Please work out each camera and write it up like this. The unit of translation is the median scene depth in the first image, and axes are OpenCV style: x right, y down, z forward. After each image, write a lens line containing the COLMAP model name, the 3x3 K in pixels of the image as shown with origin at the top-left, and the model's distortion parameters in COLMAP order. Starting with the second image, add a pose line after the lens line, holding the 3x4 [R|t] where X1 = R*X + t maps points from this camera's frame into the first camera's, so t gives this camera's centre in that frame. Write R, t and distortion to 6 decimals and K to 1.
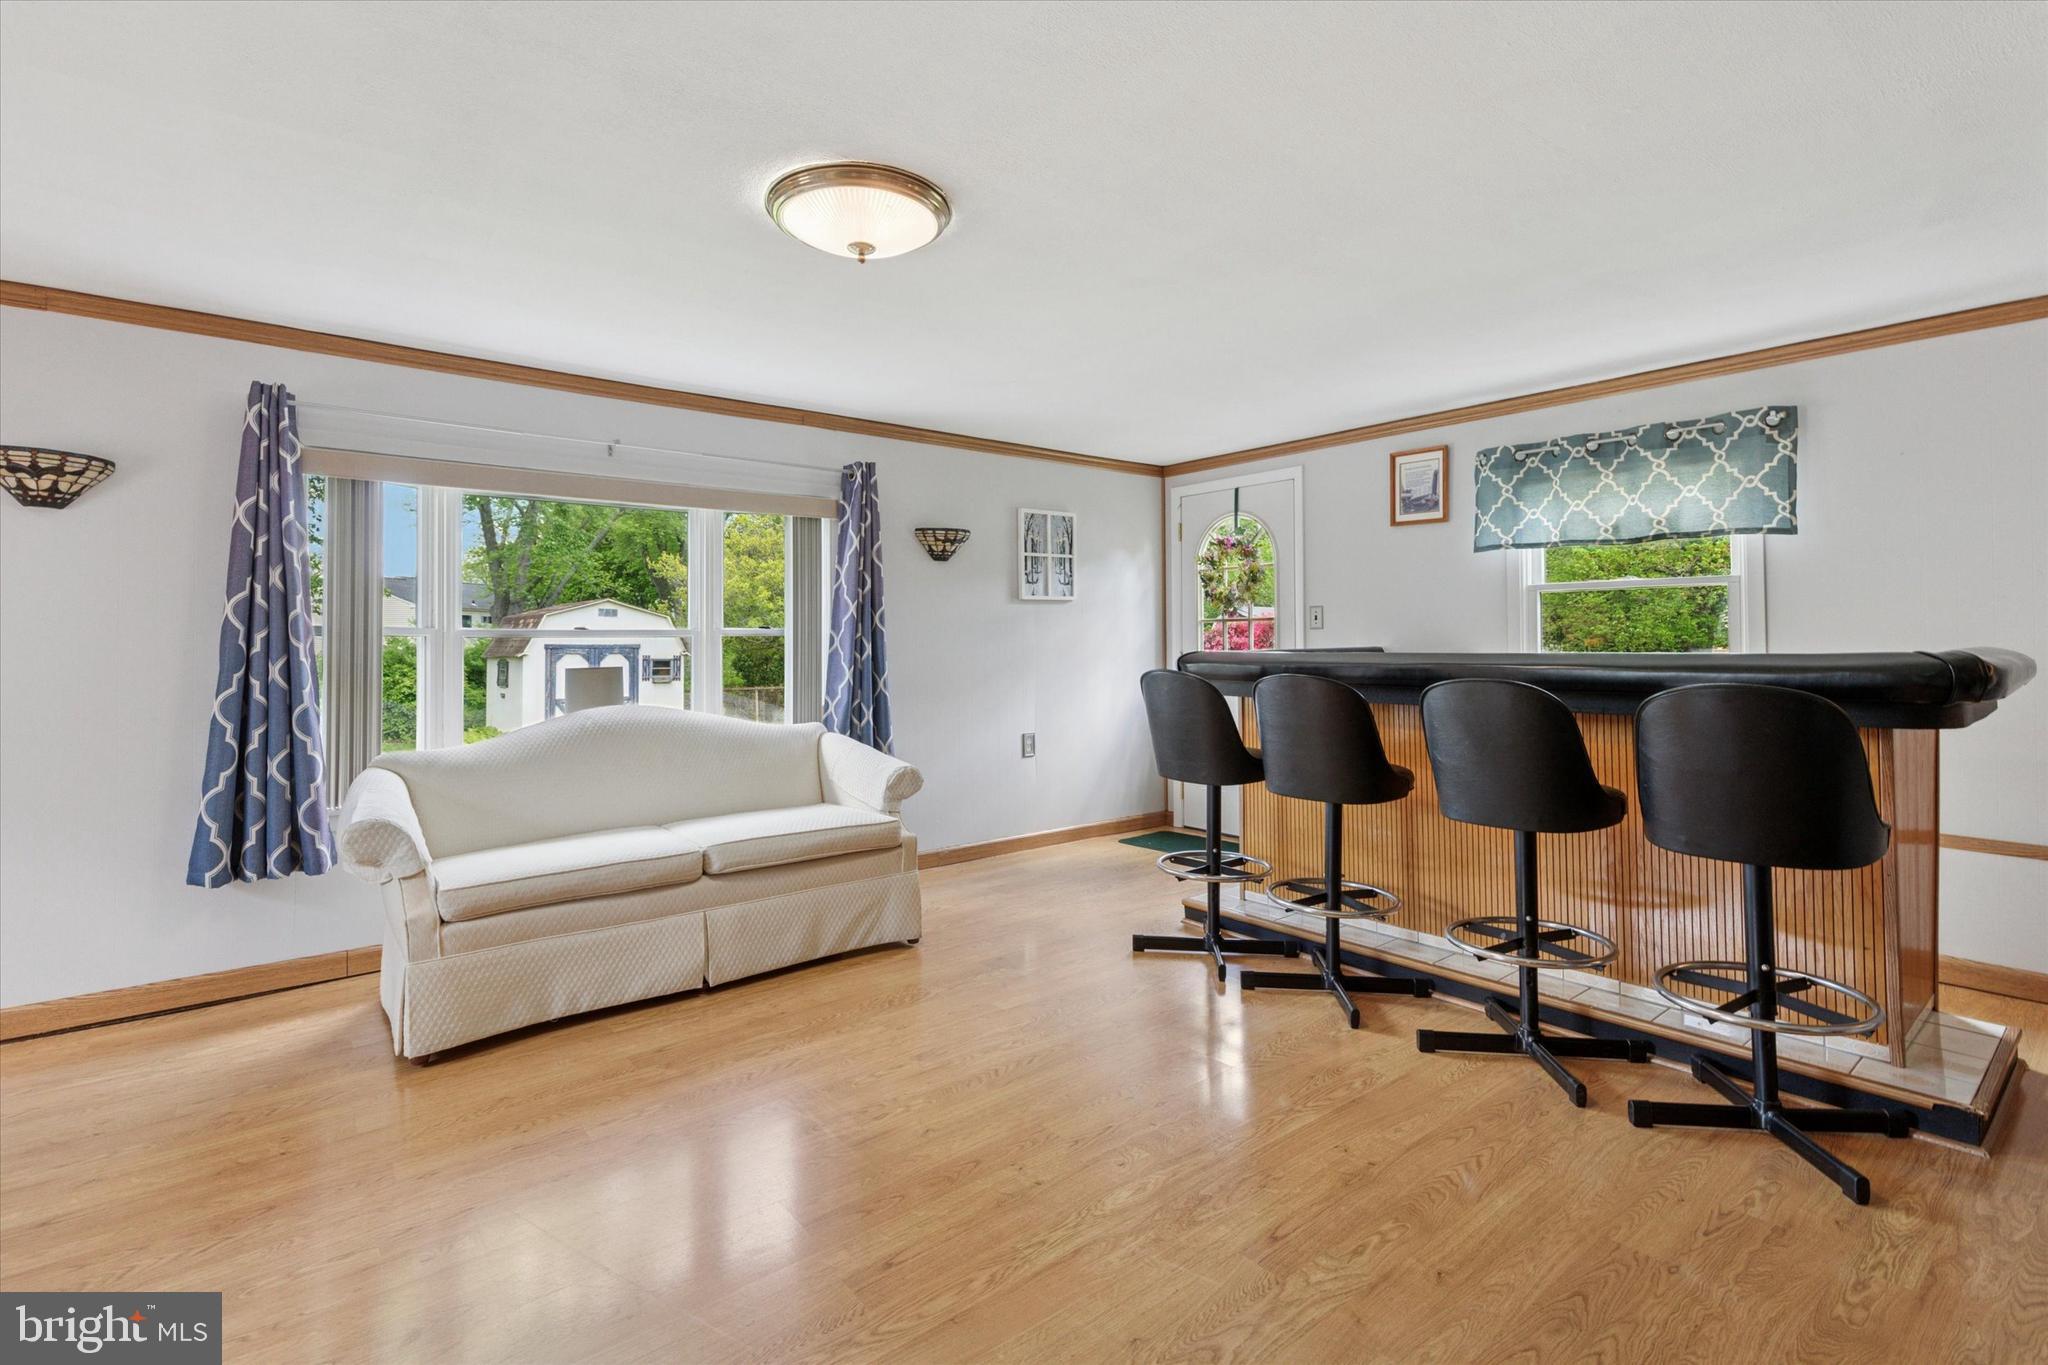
lens RADIAL K [[943.3, 0, 1018.5], [0, 943.3, 632.1], [0, 0, 1]] dist [0.011634, -0.000626]
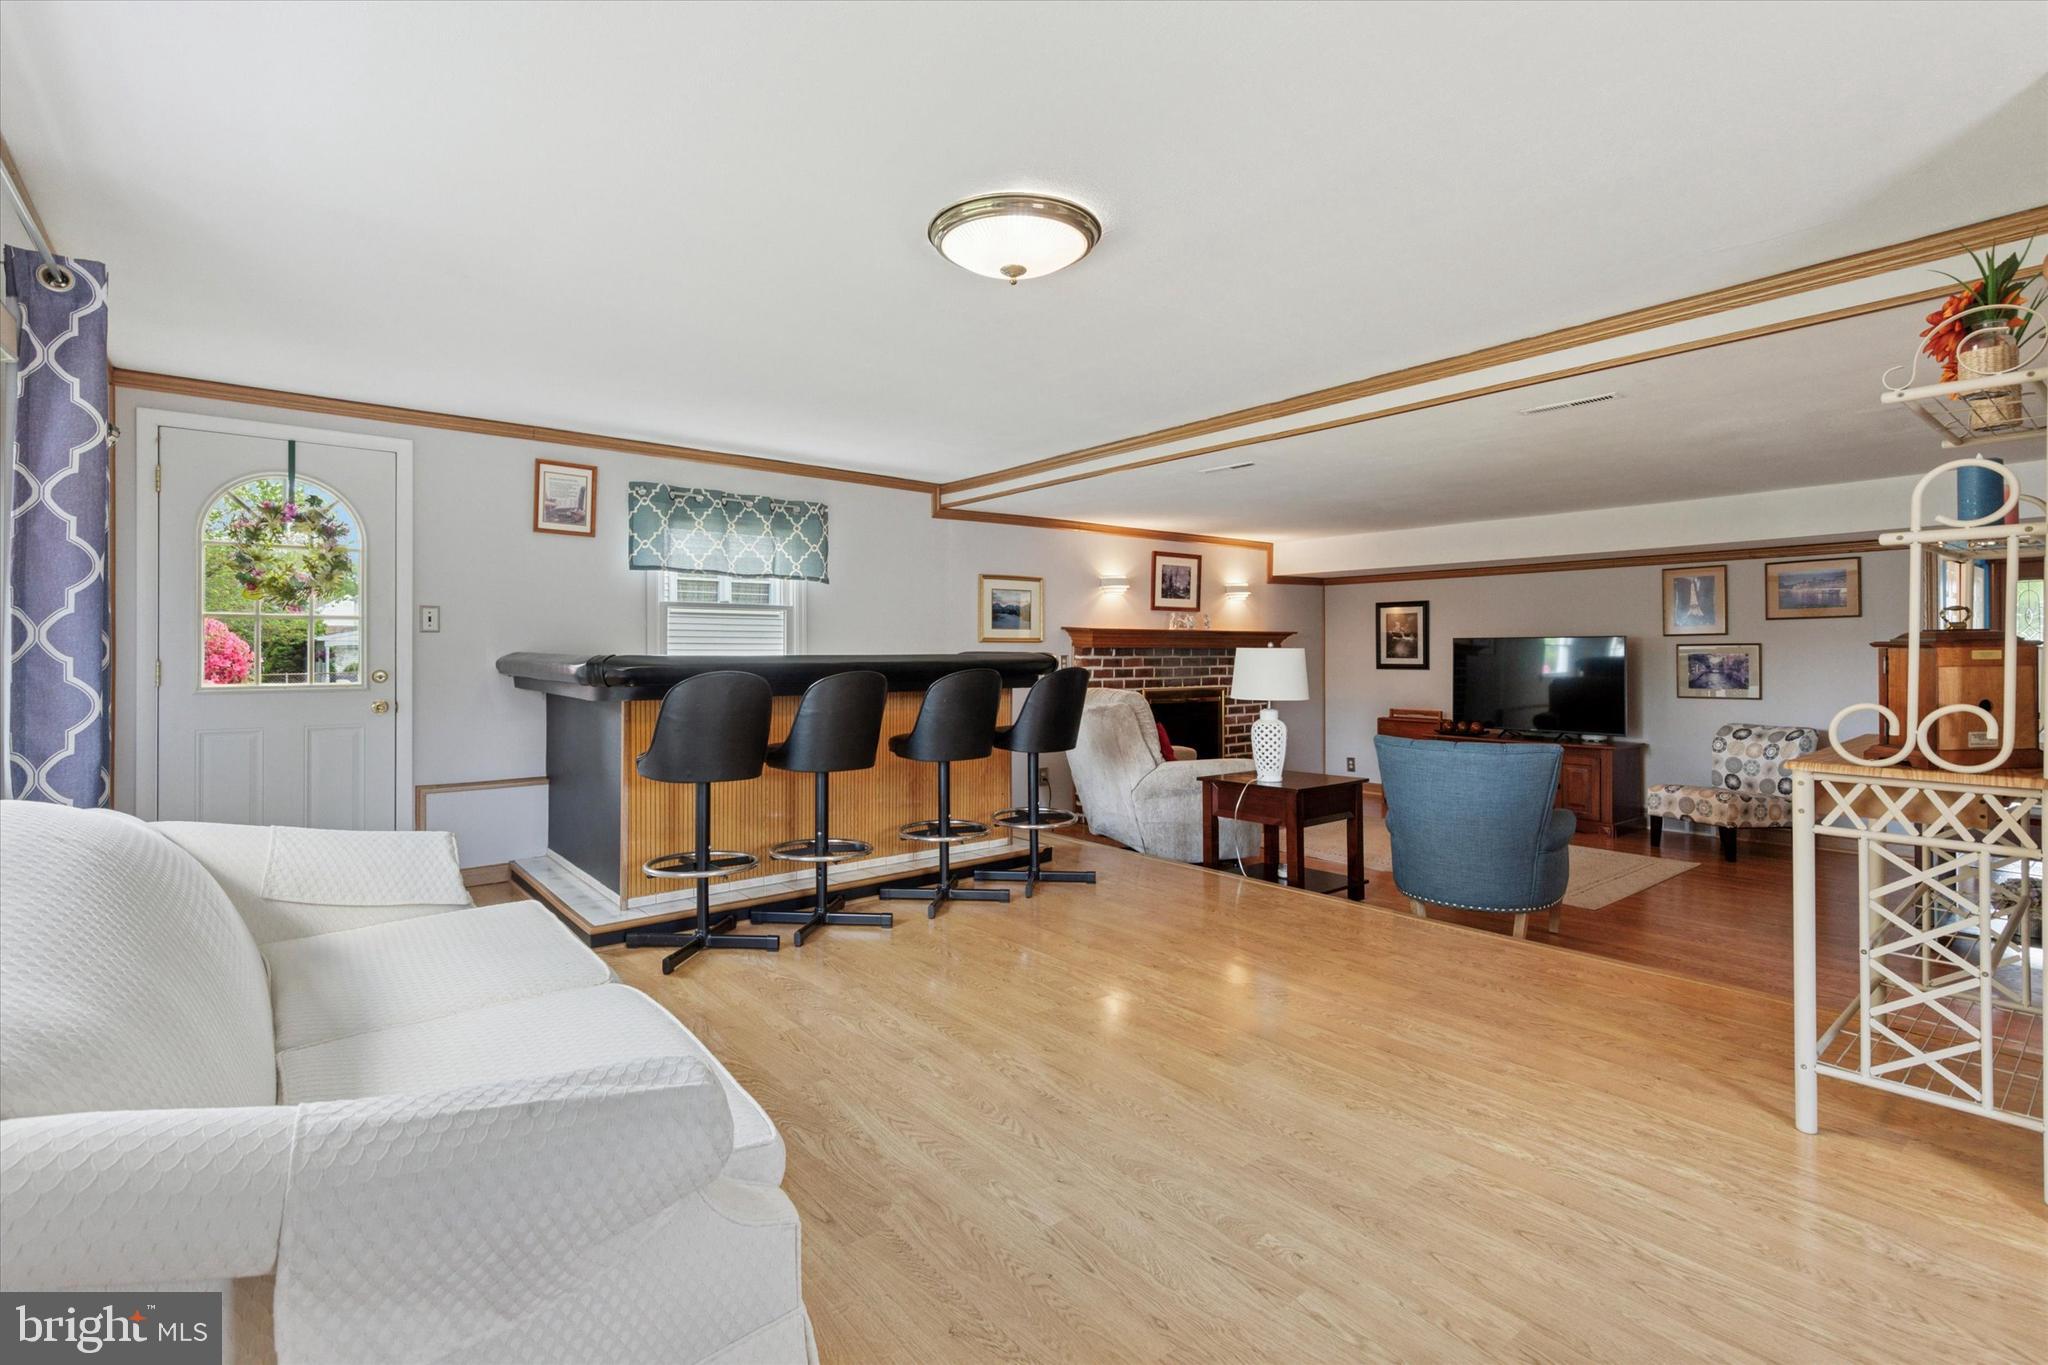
lens RADIAL K [[943.3, 0, 1014.2], [0, 943.3, 663.6], [0, 0, 1]] dist [0.011634, -0.000626]
pose [[0.007348, -0.007317, 0.999946, -0.662367], [-0.012212, 0.999898, 0.007407, 0.015146], [-0.999898, -0.012266, 0.007258, 0.533599]]
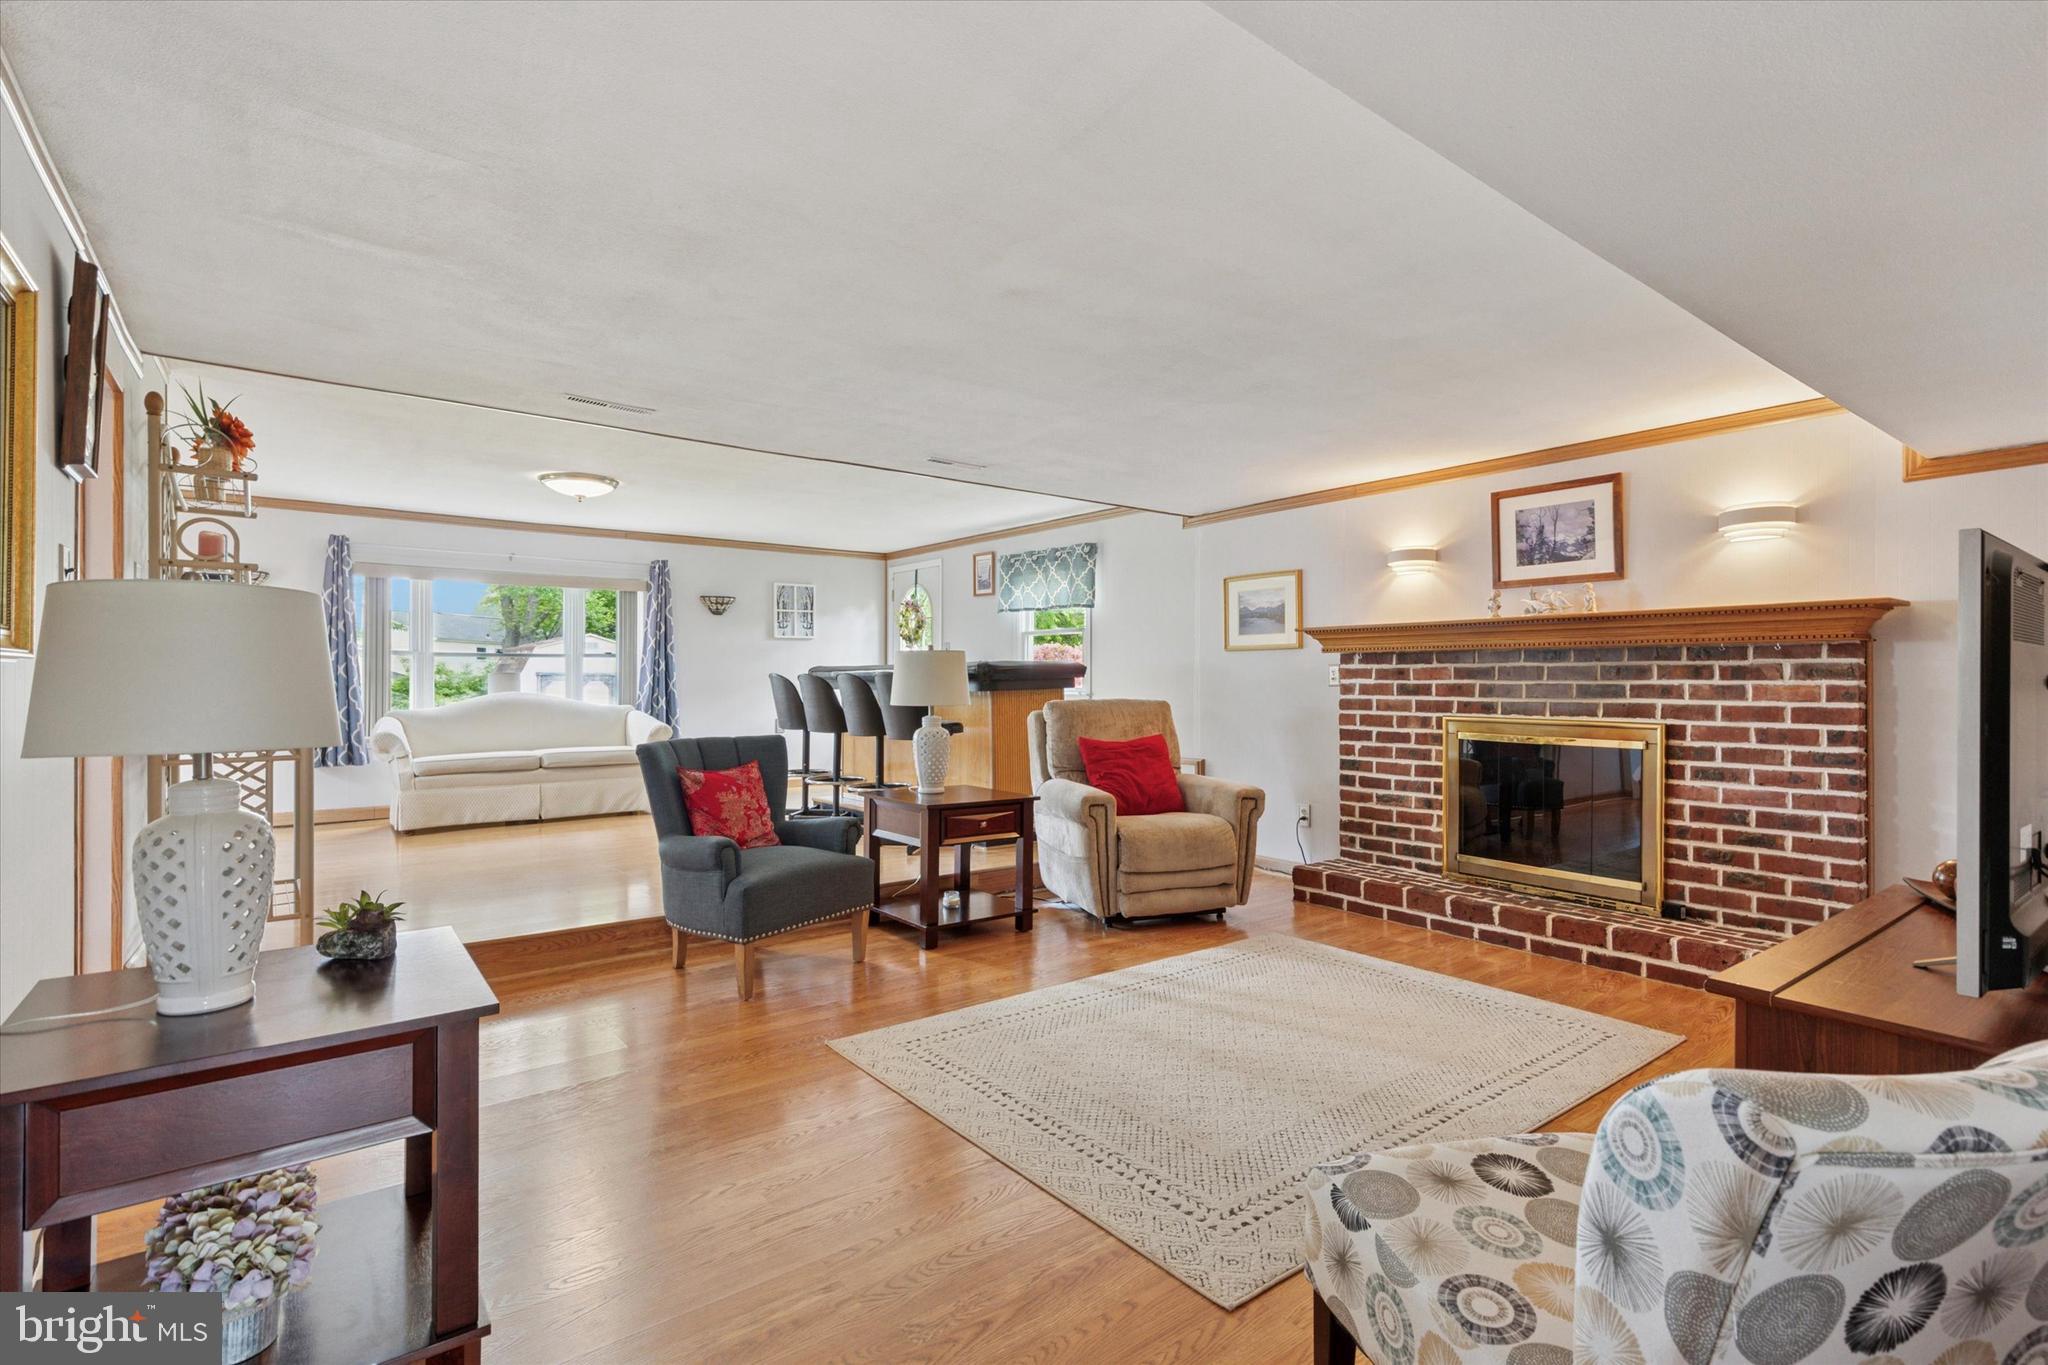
lens RADIAL K [[943.3, 0, 1013.7], [0, 943.3, 678.8], [0, 0, 1]] dist [0.011634, -0.000626]
pose [[0.999763, 0.006839, -0.020666, 0.555165], [-0.006611, 0.999917, 0.011089, 0.019975], [0.020740, -0.010949, 0.999725, -0.789834]]
